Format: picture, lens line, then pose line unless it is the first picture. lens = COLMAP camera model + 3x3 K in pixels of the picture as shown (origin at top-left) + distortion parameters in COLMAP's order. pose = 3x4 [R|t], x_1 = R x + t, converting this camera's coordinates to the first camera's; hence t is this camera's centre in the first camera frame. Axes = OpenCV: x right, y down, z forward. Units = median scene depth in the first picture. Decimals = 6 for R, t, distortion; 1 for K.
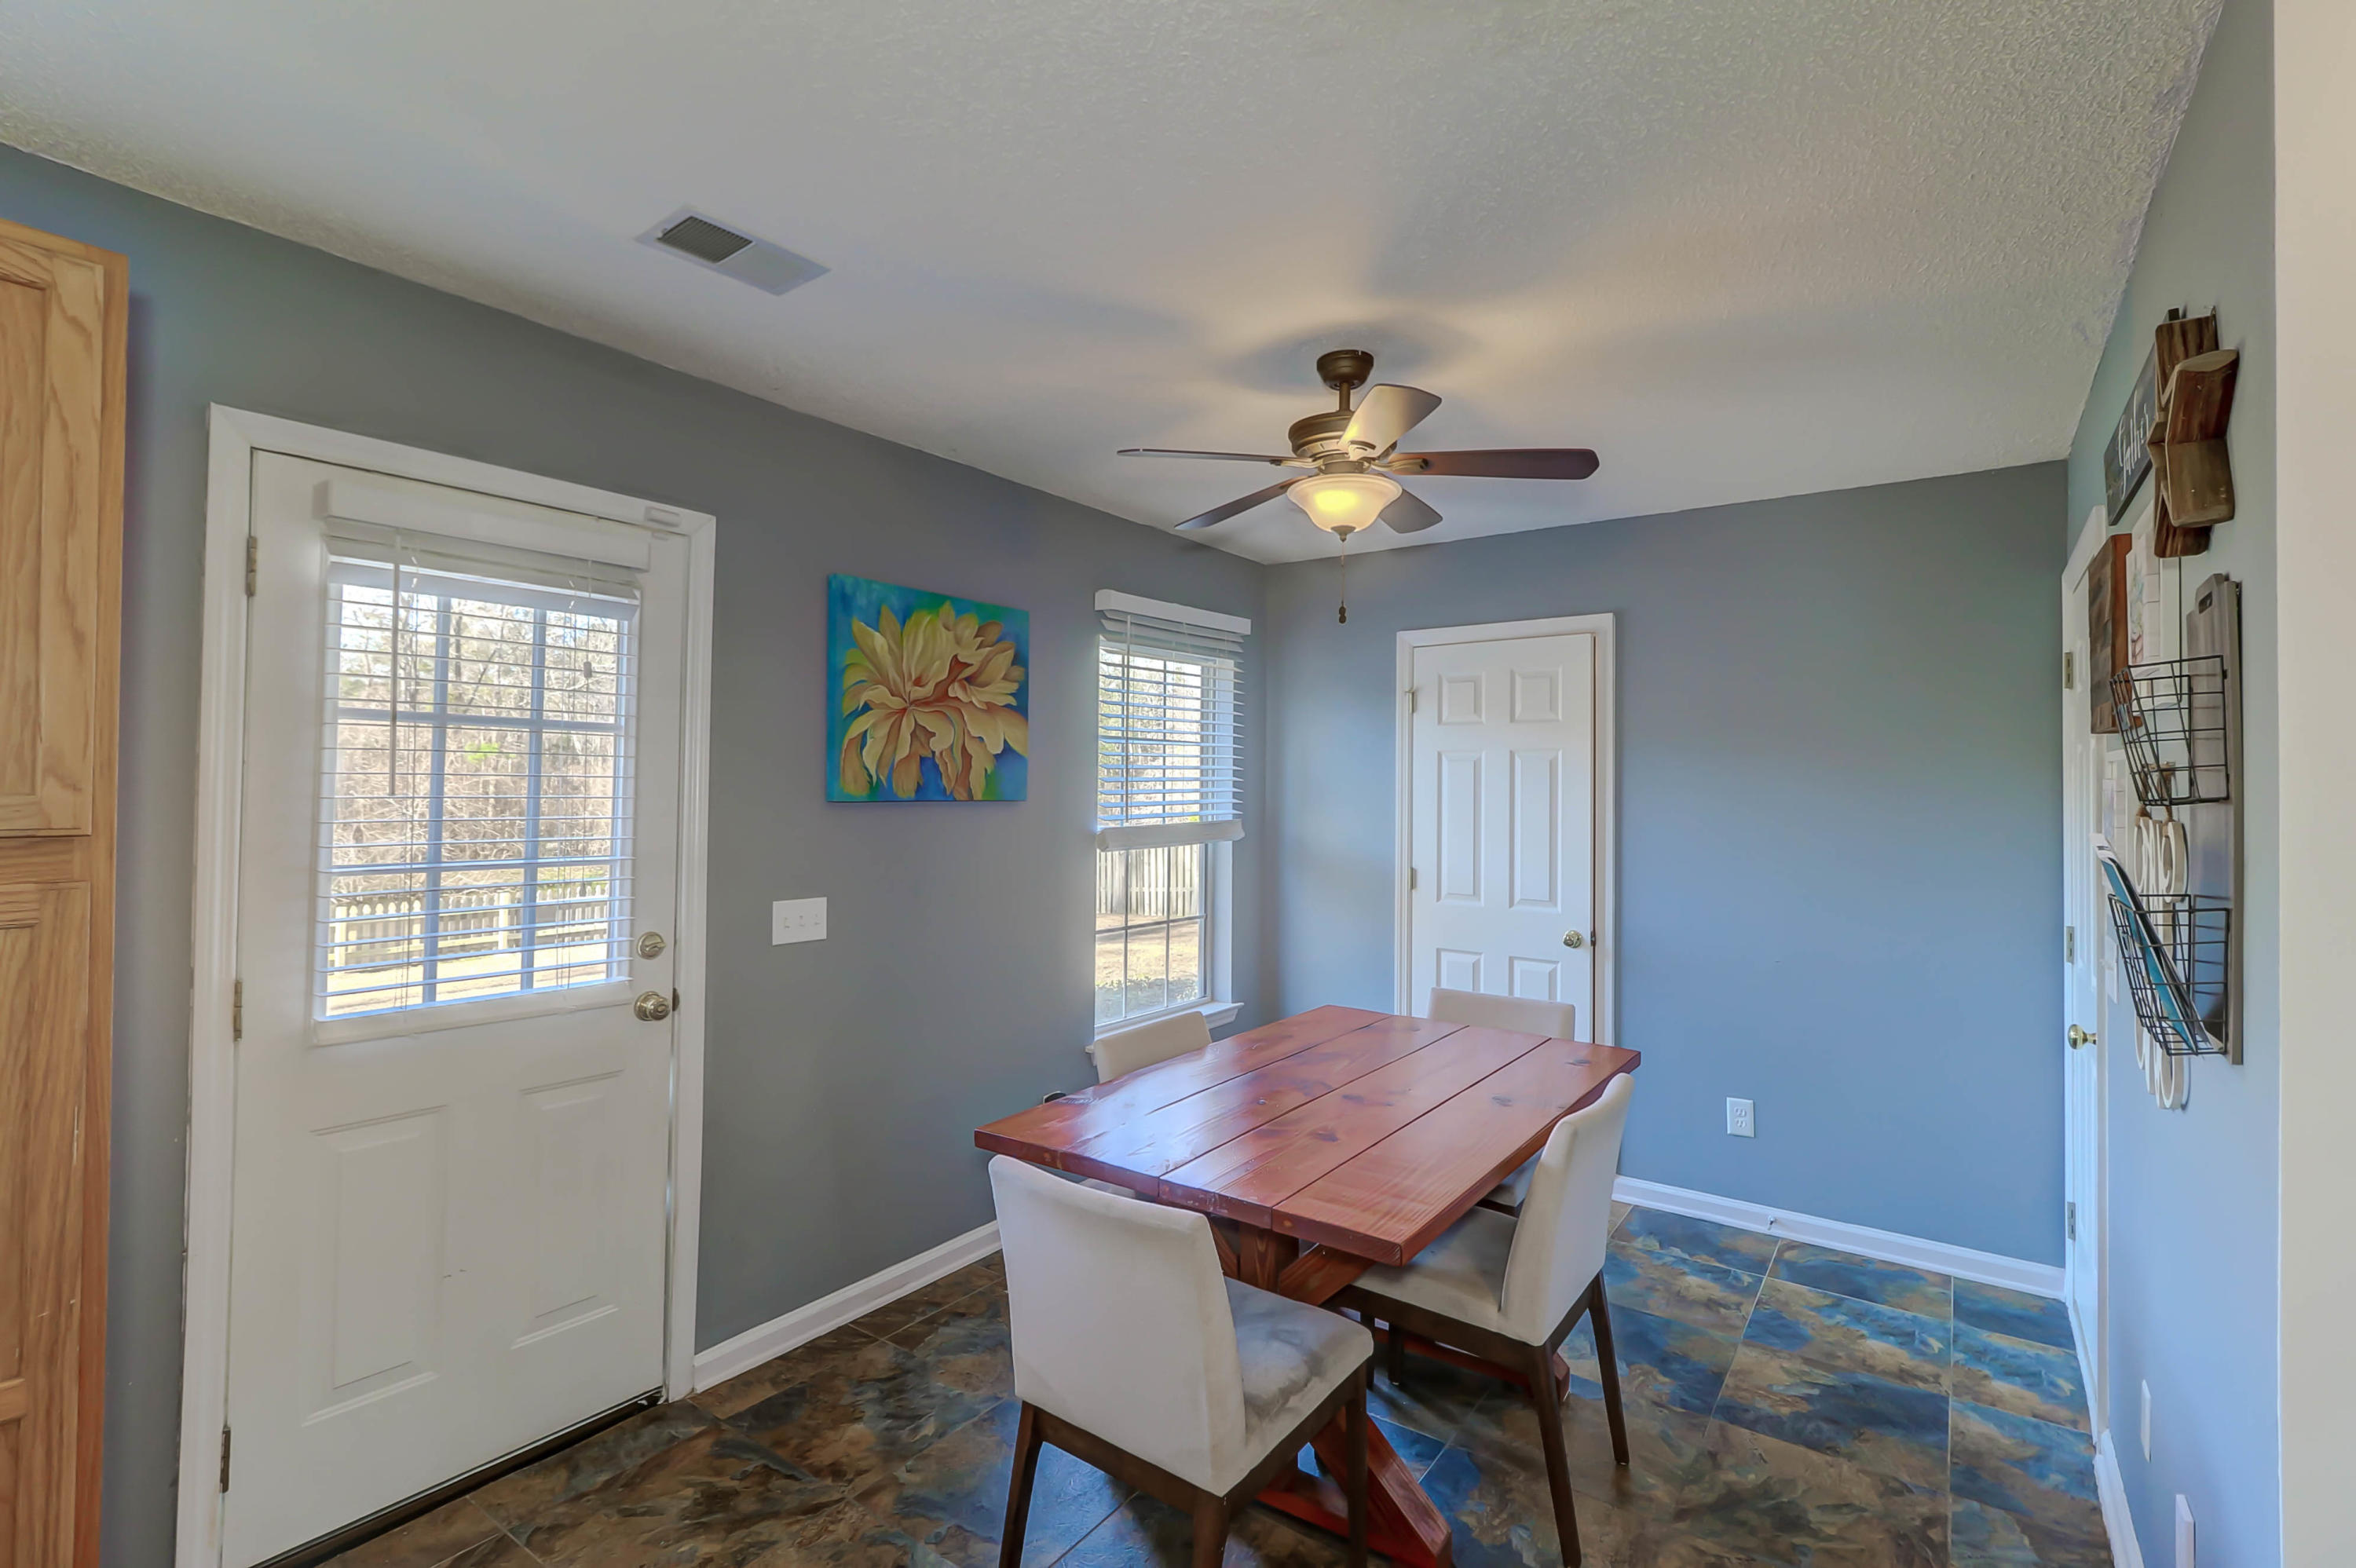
lens RADIAL K [[1078.6, 0, 1173.4], [0, 1078.6, 770.0], [0, 0, 1]] dist [0.004841, -0.004383]
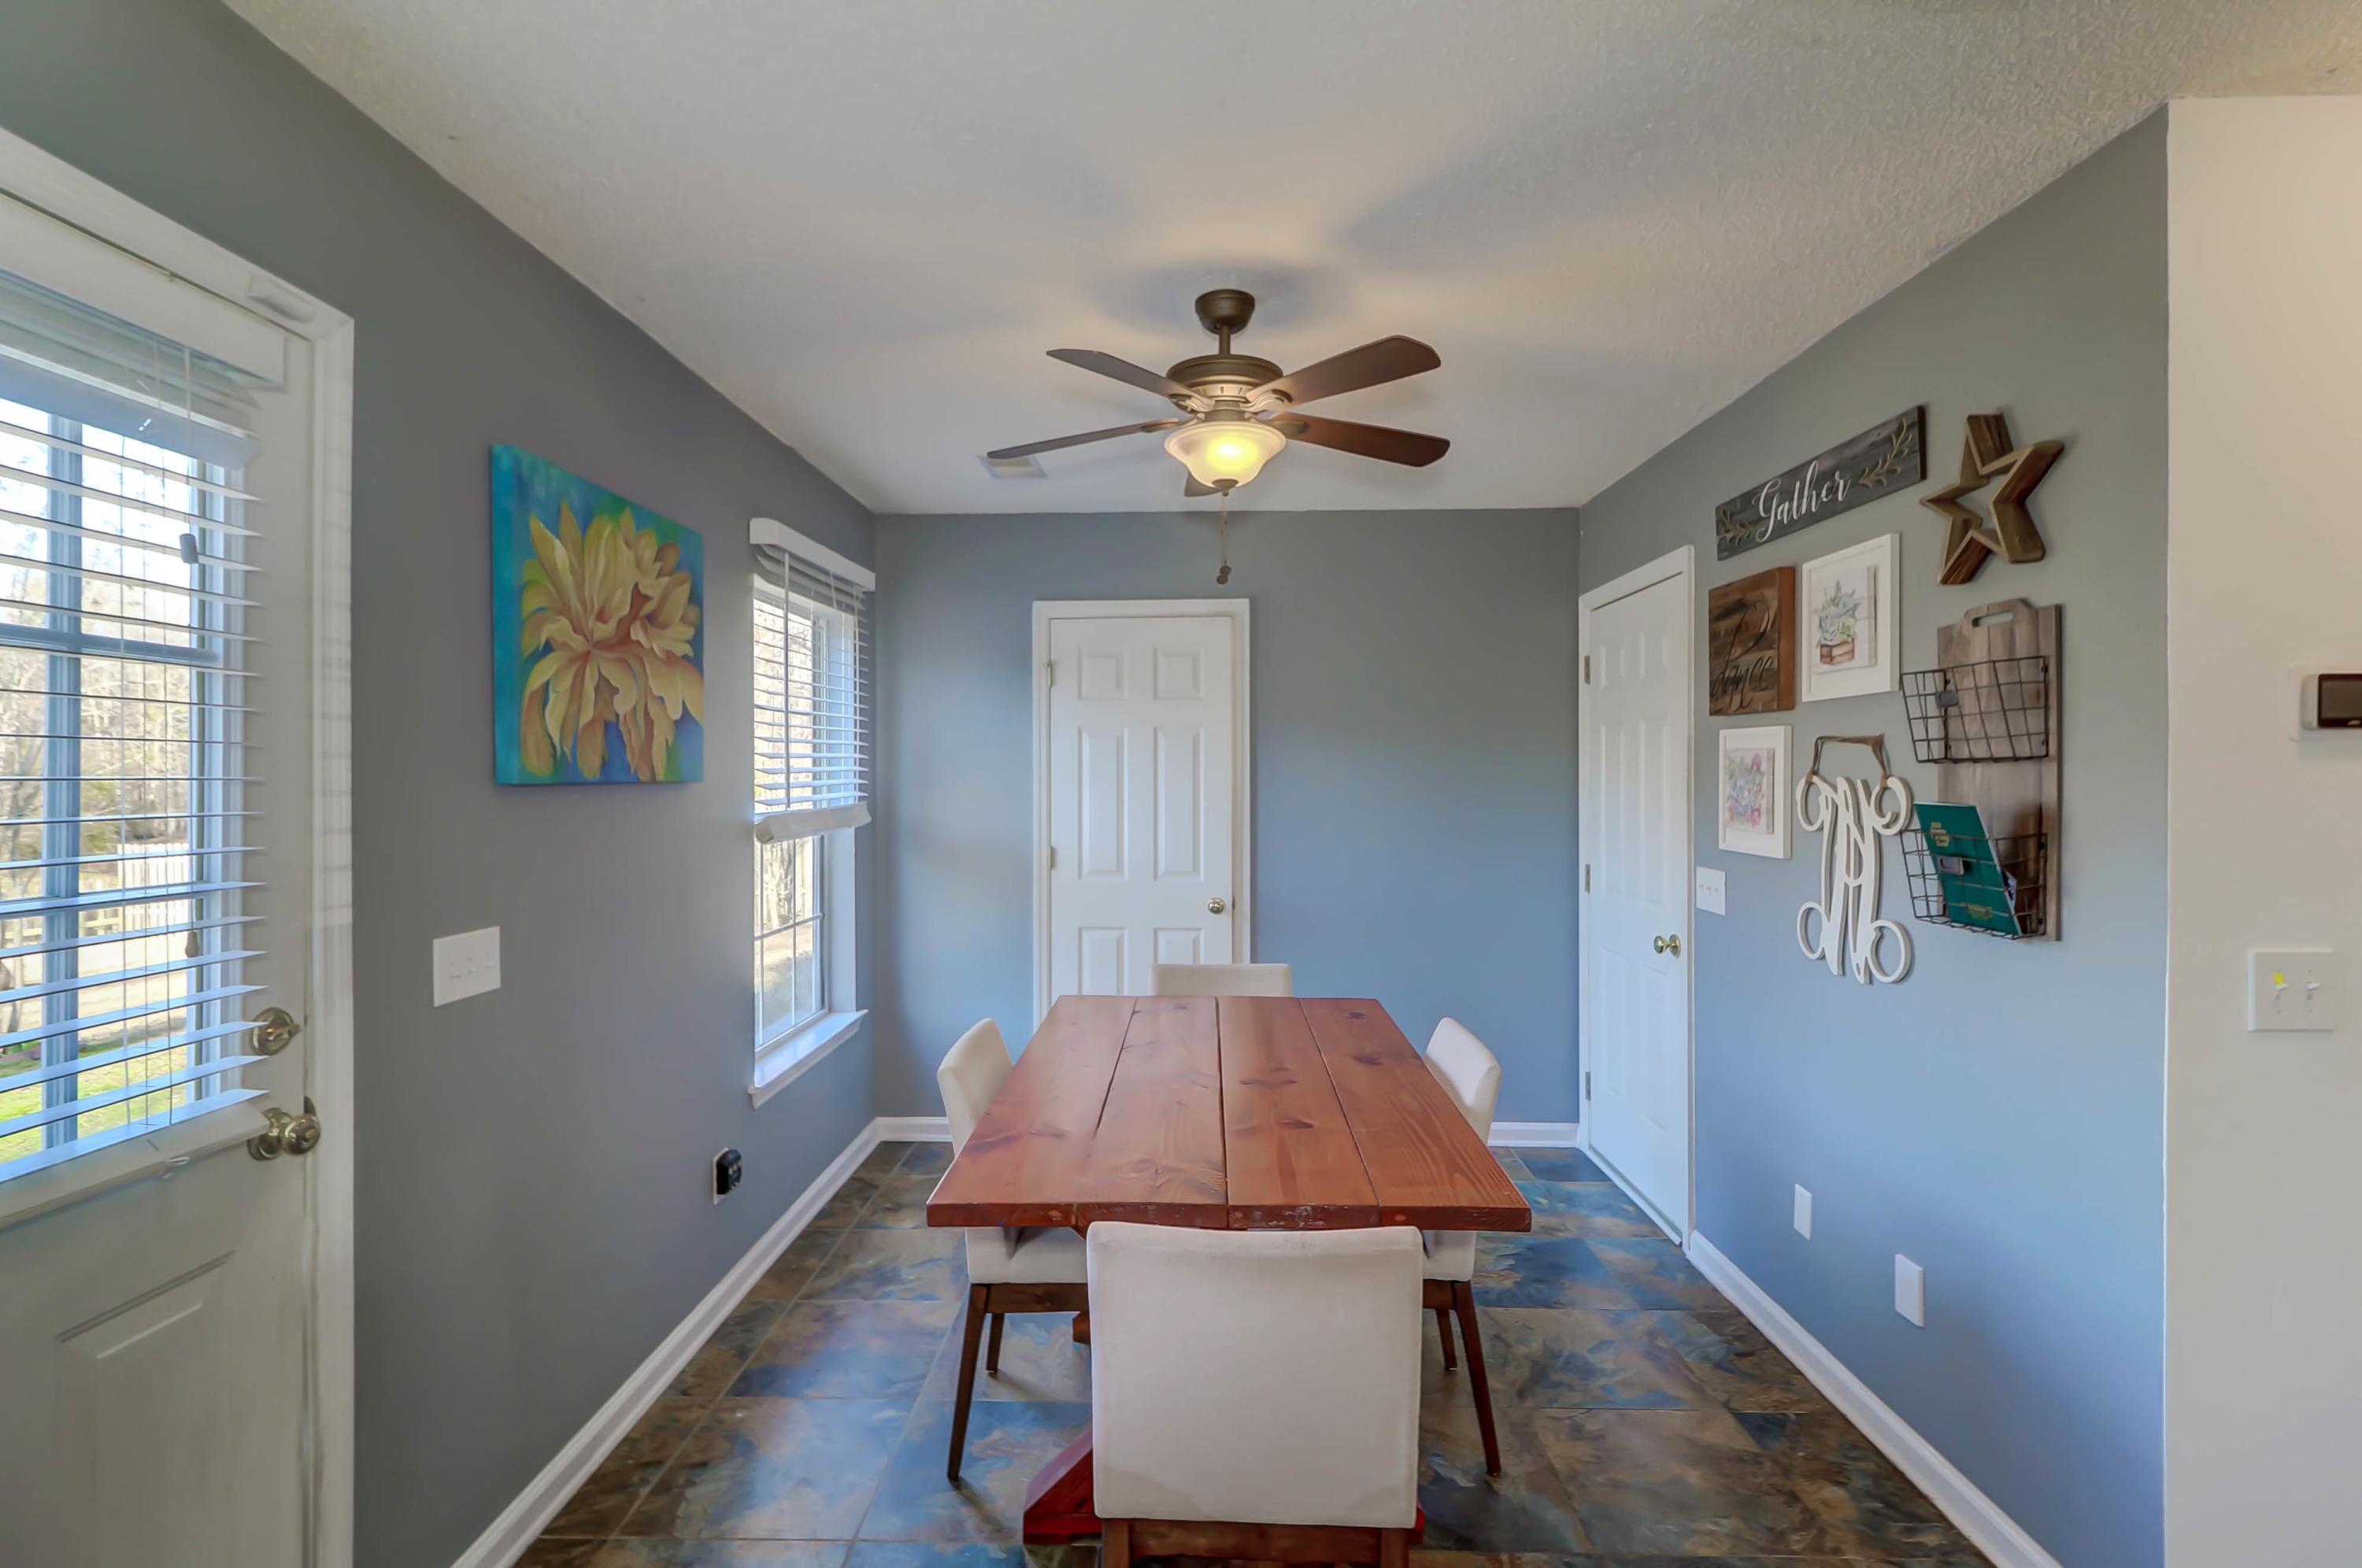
lens RADIAL K [[1081.3, 0, 1177.8], [0, 1081.3, 780.5], [0, 0, 1]] dist [0.004841, -0.004383]
pose [[0.827162, -0.014375, 0.561779, -0.319689], [0.000741, 0.999700, 0.024488, 0.009823], [-0.561963, -0.019839, 0.826925, 0.188613]]
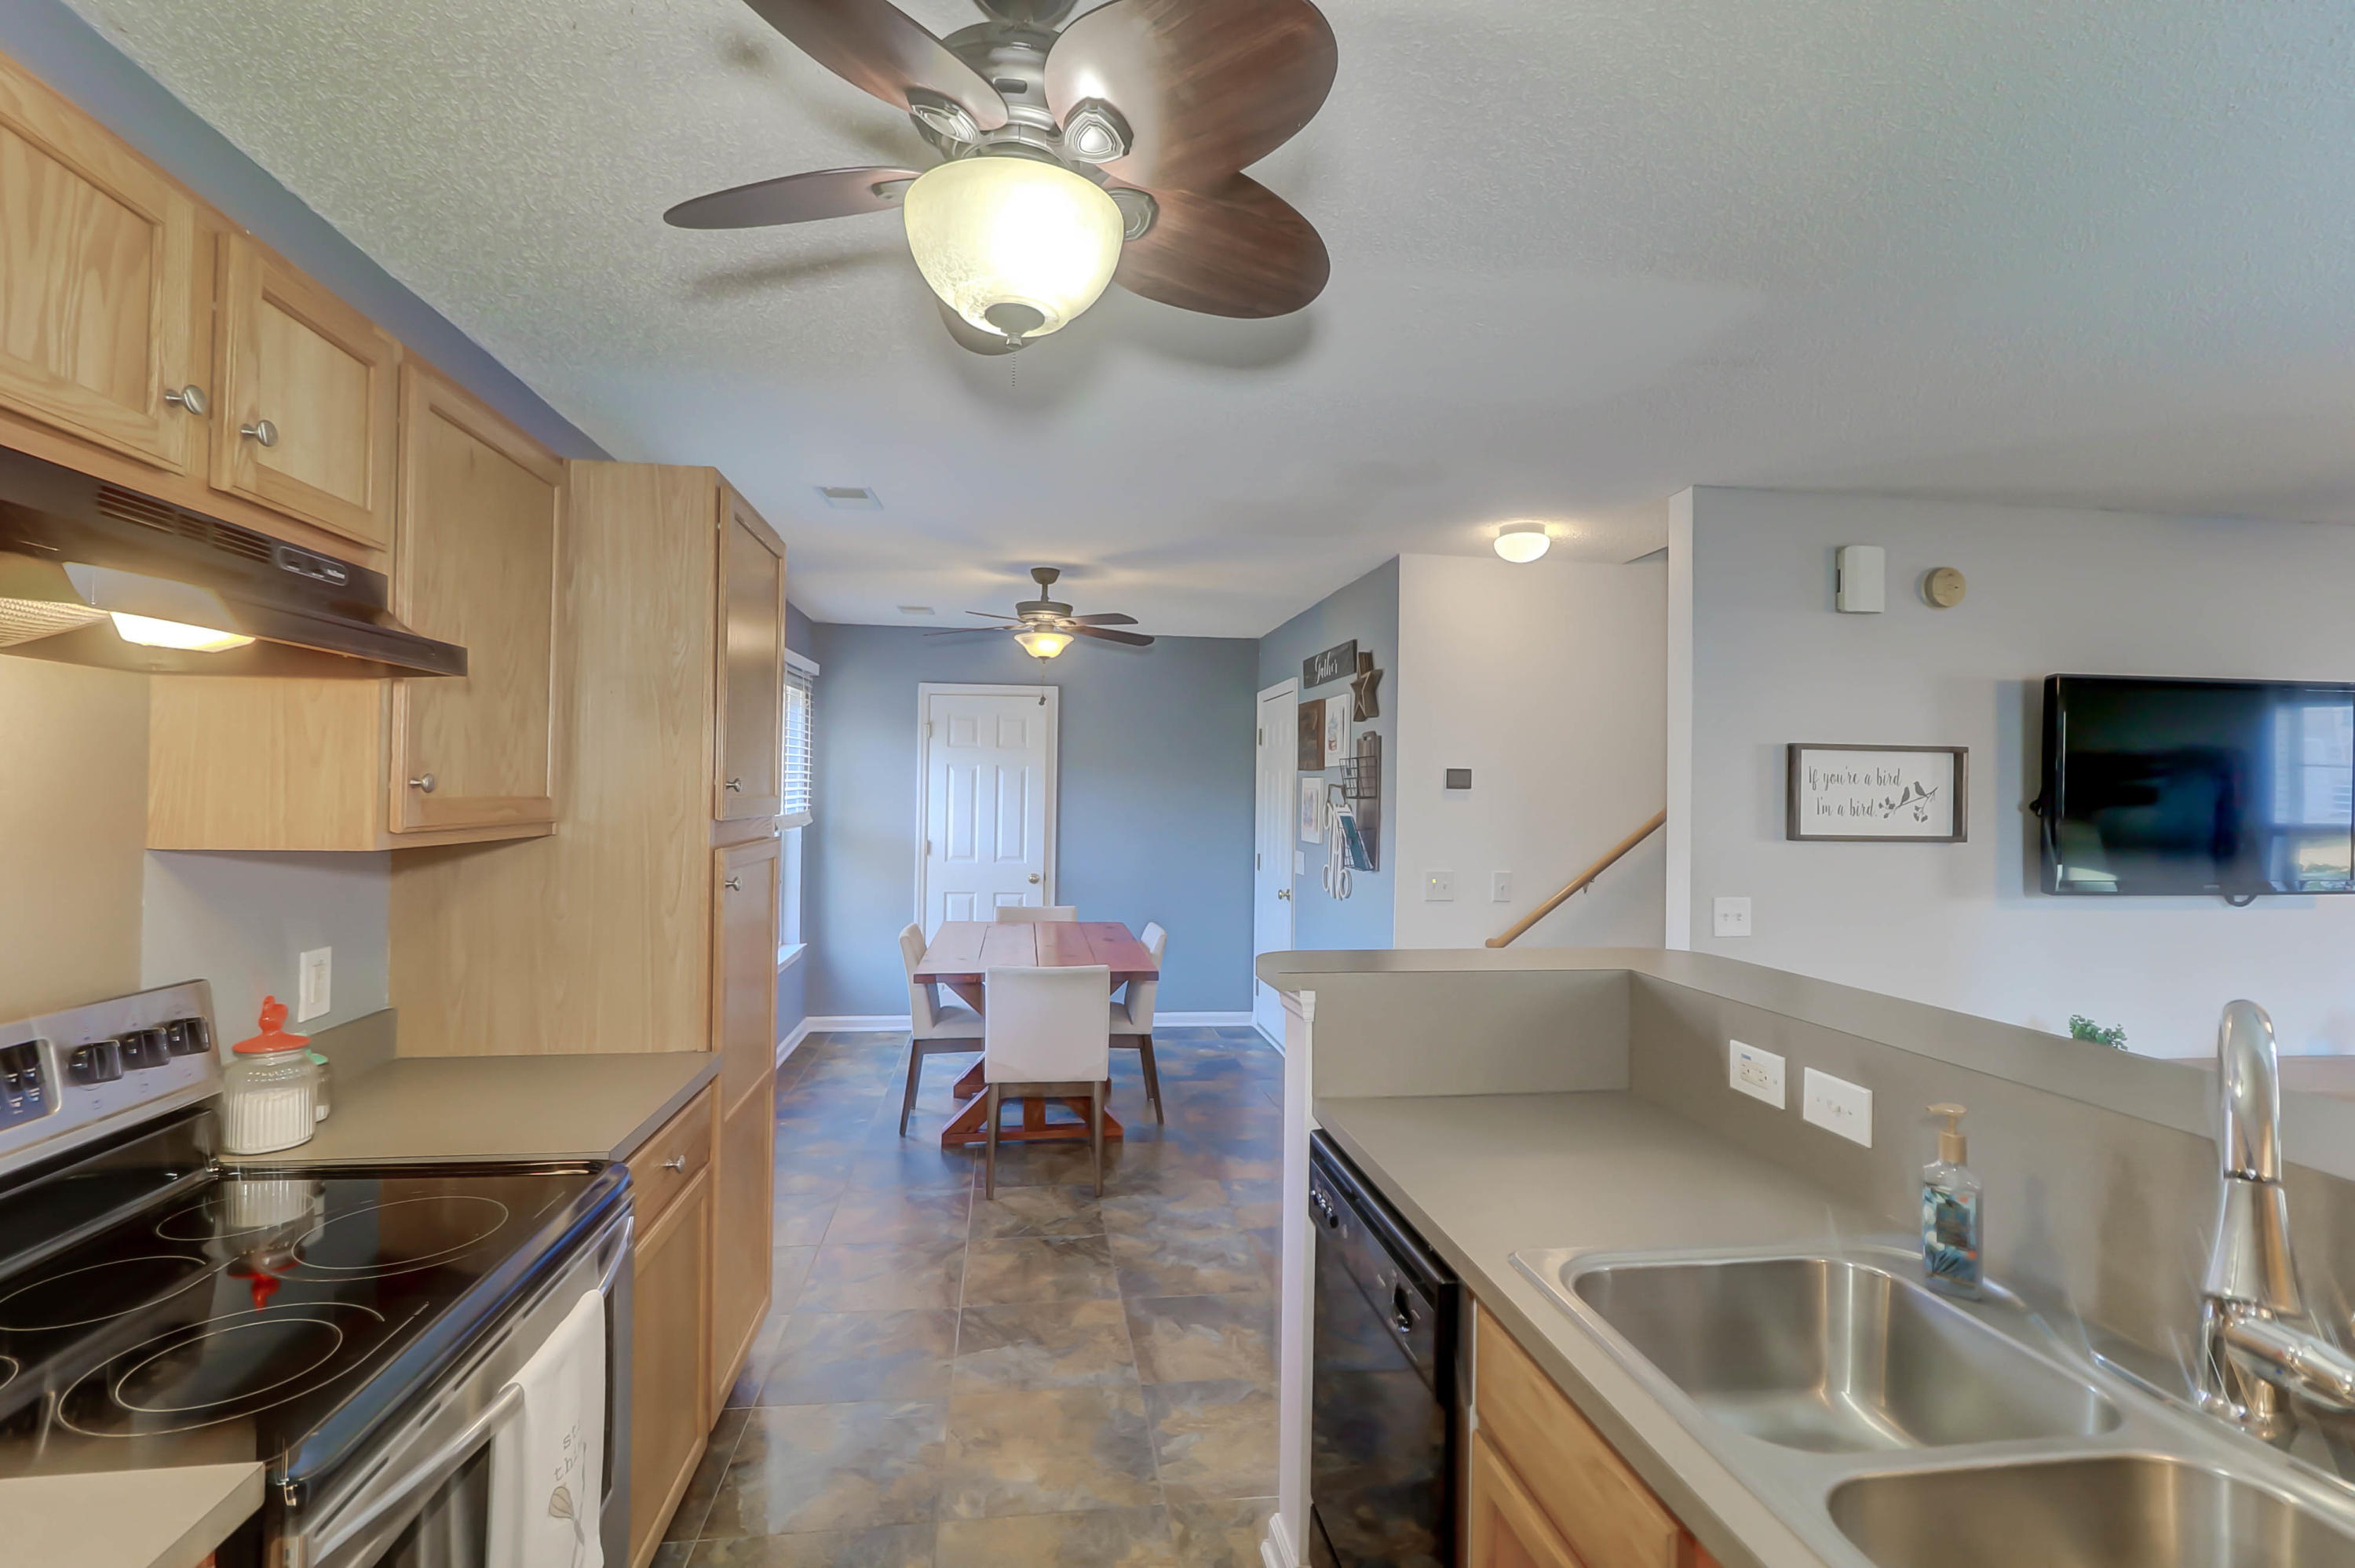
lens RADIAL K [[1078.1, 0, 1179.5], [0, 1078.1, 769.7], [0, 0, 1]] dist [0.004841, -0.004383]
pose [[0.719596, 0.016785, 0.694190, -0.797072], [-0.020652, 0.999783, -0.002767, -0.015664], [-0.694086, -0.012345, 0.719787, -0.453010]]
